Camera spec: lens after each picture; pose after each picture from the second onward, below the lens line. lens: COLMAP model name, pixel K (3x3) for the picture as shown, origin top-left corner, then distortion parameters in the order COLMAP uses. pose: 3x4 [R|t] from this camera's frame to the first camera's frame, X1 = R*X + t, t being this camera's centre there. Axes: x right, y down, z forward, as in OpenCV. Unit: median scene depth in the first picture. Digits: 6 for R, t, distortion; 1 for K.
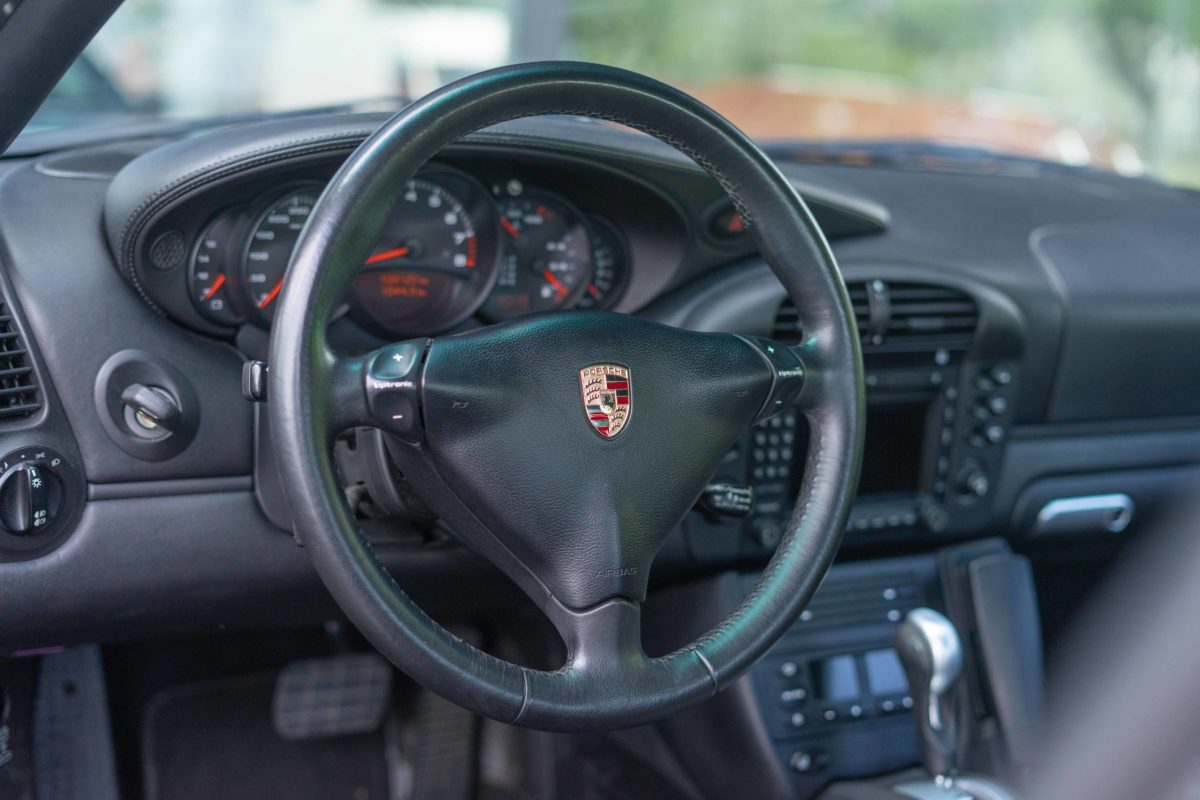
lens RADIAL K [[1807.0, 0, 600.0], [0, 1807.0, 400.0], [0, 0, 1]] dist [-0.014948, 0.019197]
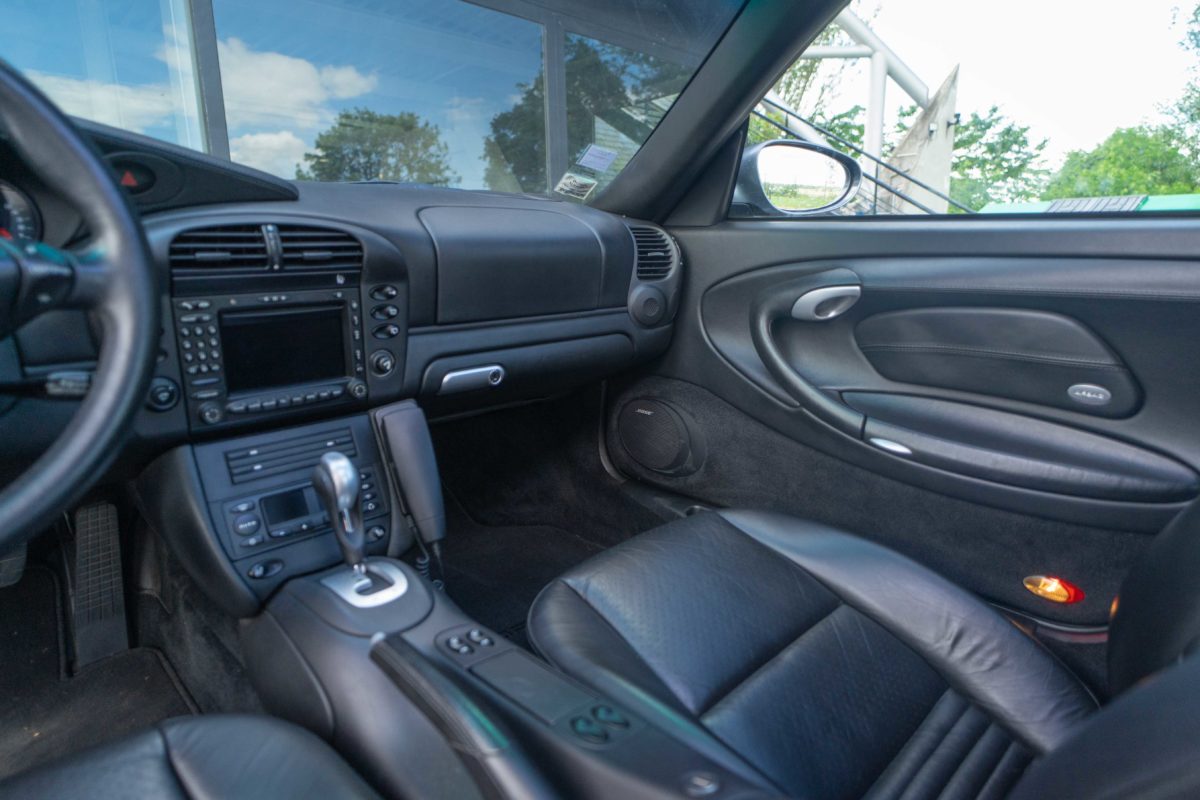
lens RADIAL K [[679.1, 0, 603.4], [0, 679.1, 403.0], [0, 0, 1]] dist [-0.002391, -0.000983]
pose [[0.957612, -0.129013, 0.257555, 0.264016], [0.115592, 0.991058, 0.066653, 0.070358], [-0.263851, -0.034056, 0.963962, 0.449437]]
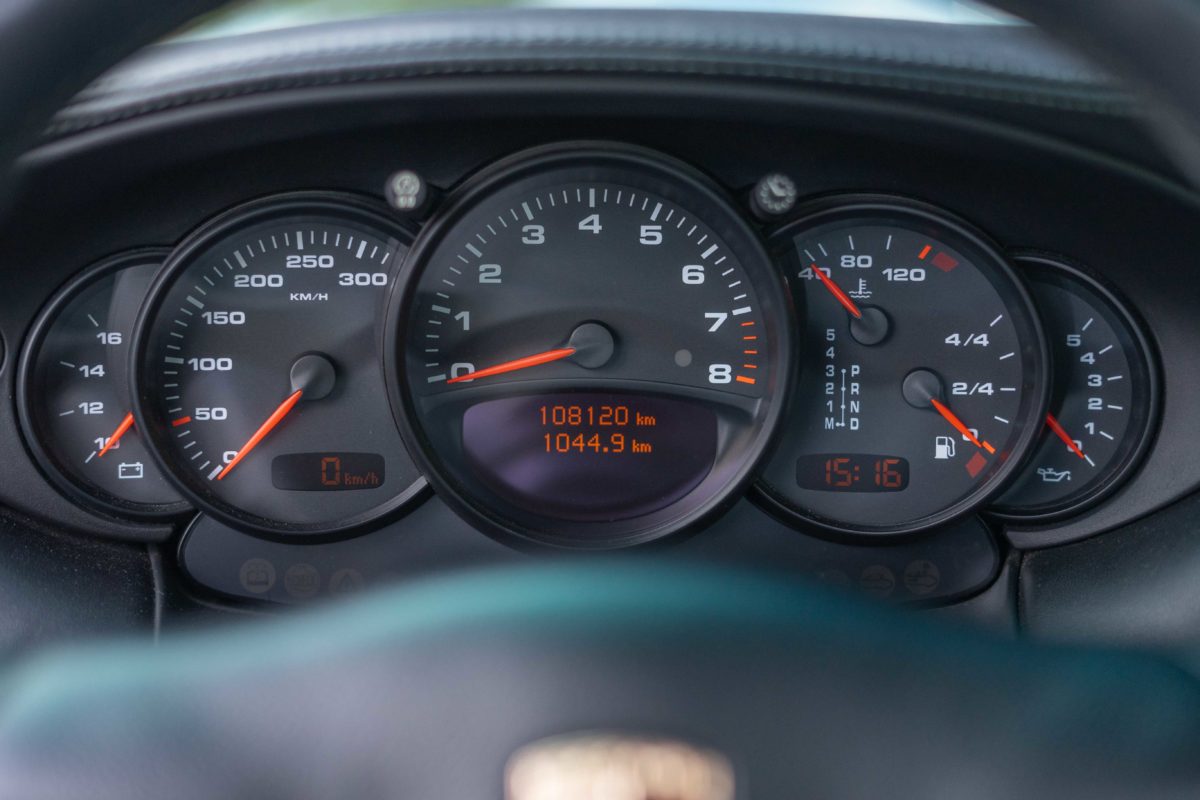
lens RADIAL K [[2008.4, 0, 598.4], [0, 2008.4, 375.2], [0, 0, 1]] dist [-0.023191, -0.007872]
pose [[0.873370, 0.007614, -0.486998, 0.127069], [-0.037097, 0.998013, -0.050925, -0.052016], [0.485643, 0.062543, 0.871917, 0.577776]]
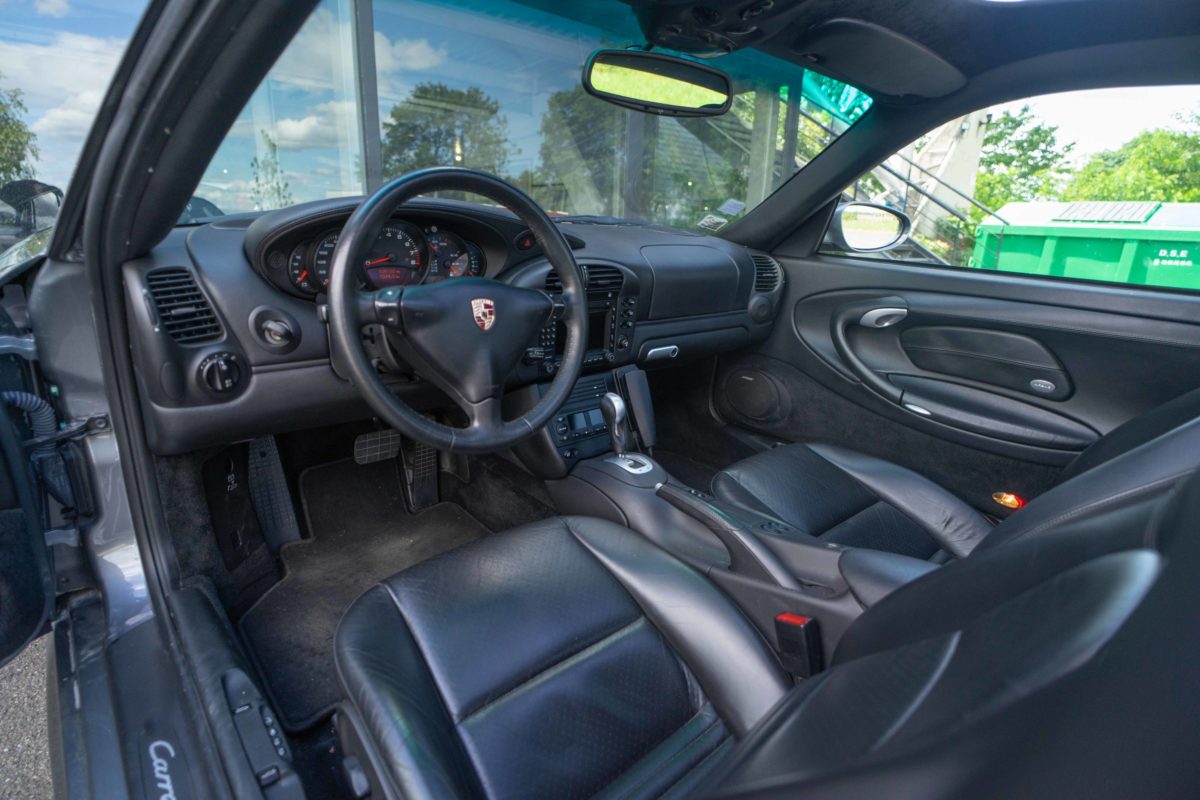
lens RADIAL K [[615.8, 0, 601.4], [0, 615.8, 401.6], [0, 0, 1]] dist [-0.004317, -0.001585]
pose [[0.975718, -0.085454, 0.201673, -0.014757], [0.060642, 0.990155, 0.126159, 0.017147], [-0.210468, -0.110866, 0.971294, 0.141761]]
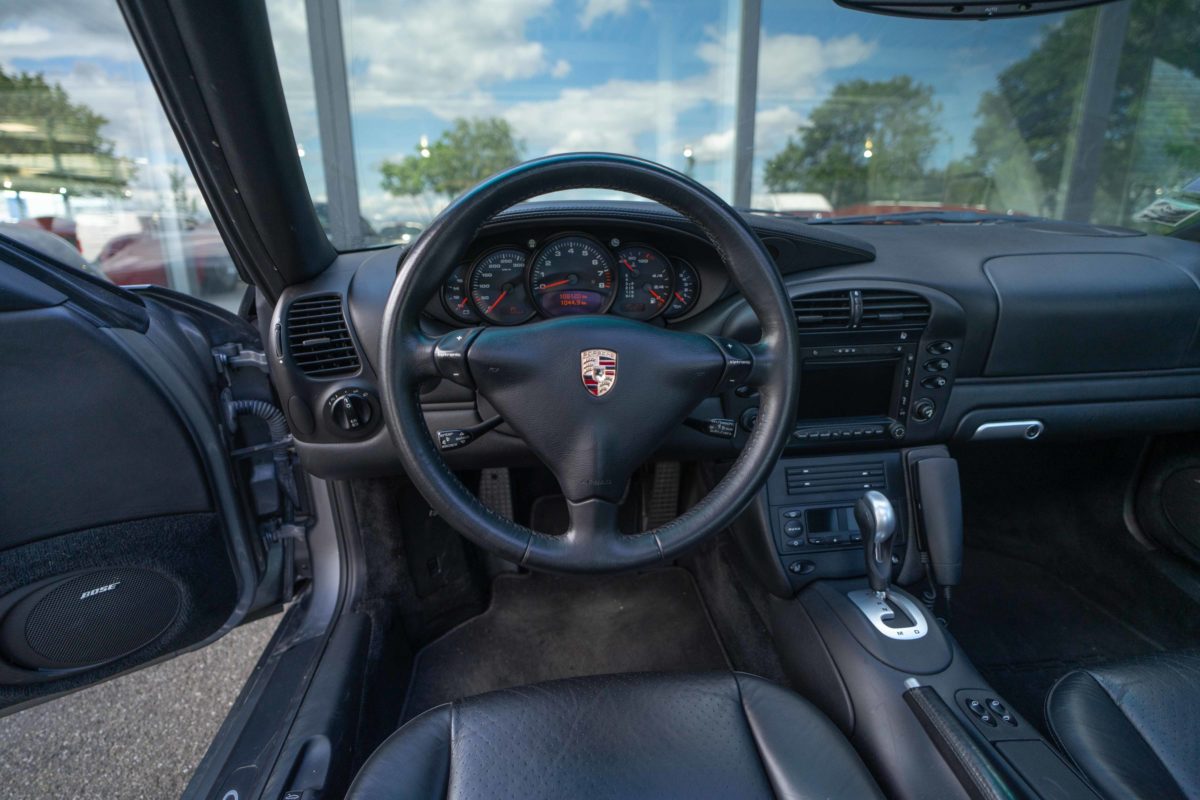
lens RADIAL K [[615.8, 0, 601.4], [0, 615.8, 401.6], [0, 0, 1]] dist [-0.004317, -0.001585]
pose [[0.920208, 0.041171, -0.389259, 0.172930], [-0.000798, 0.994649, 0.103313, -0.024022], [0.391430, -0.094759, 0.915316, 0.413231]]
